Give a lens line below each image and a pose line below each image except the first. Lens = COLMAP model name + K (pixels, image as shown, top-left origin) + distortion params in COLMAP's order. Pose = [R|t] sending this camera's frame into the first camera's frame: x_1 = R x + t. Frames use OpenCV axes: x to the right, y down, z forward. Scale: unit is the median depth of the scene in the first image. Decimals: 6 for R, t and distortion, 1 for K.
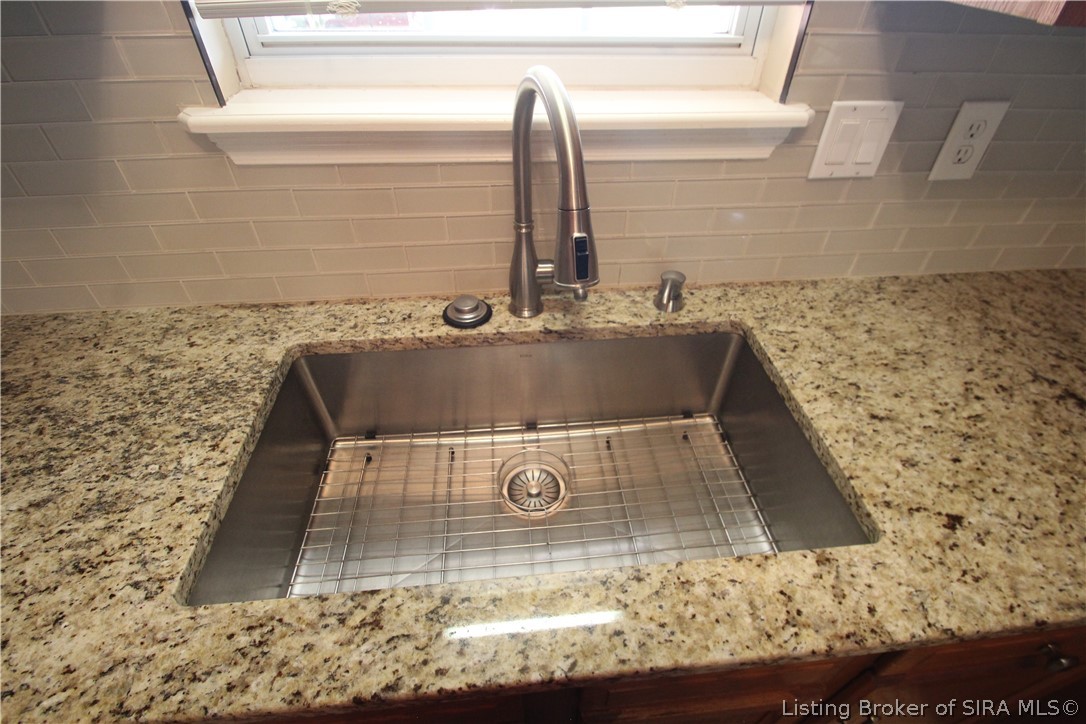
lens RADIAL K [[505.0, 0, 546.1], [0, 505.0, 366.4], [0, 0, 1]] dist [-0.001022, -0.011792]
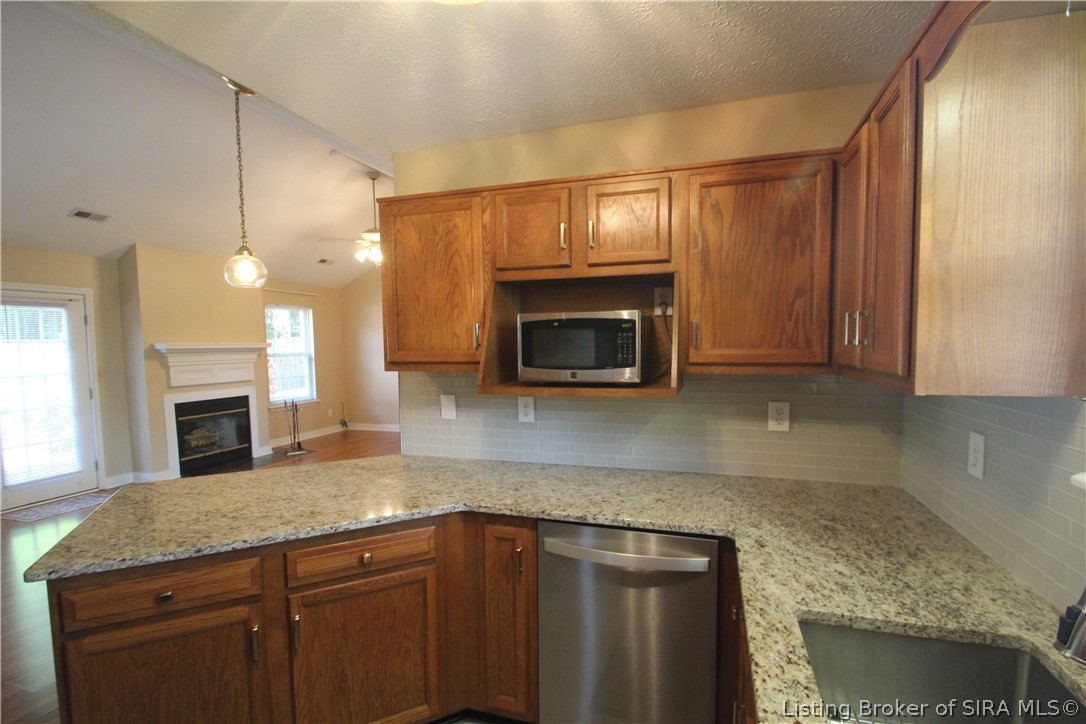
lens RADIAL K [[505.0, 0, 543.9], [0, 505.0, 357.7], [0, 0, 1]] dist [-0.001022, -0.011792]
pose [[-0.413111, 0.010326, -0.910622, 1.270154], [-0.602795, 0.746429, 0.281927, -0.219777], [0.682626, 0.665385, -0.302134, 0.155100]]
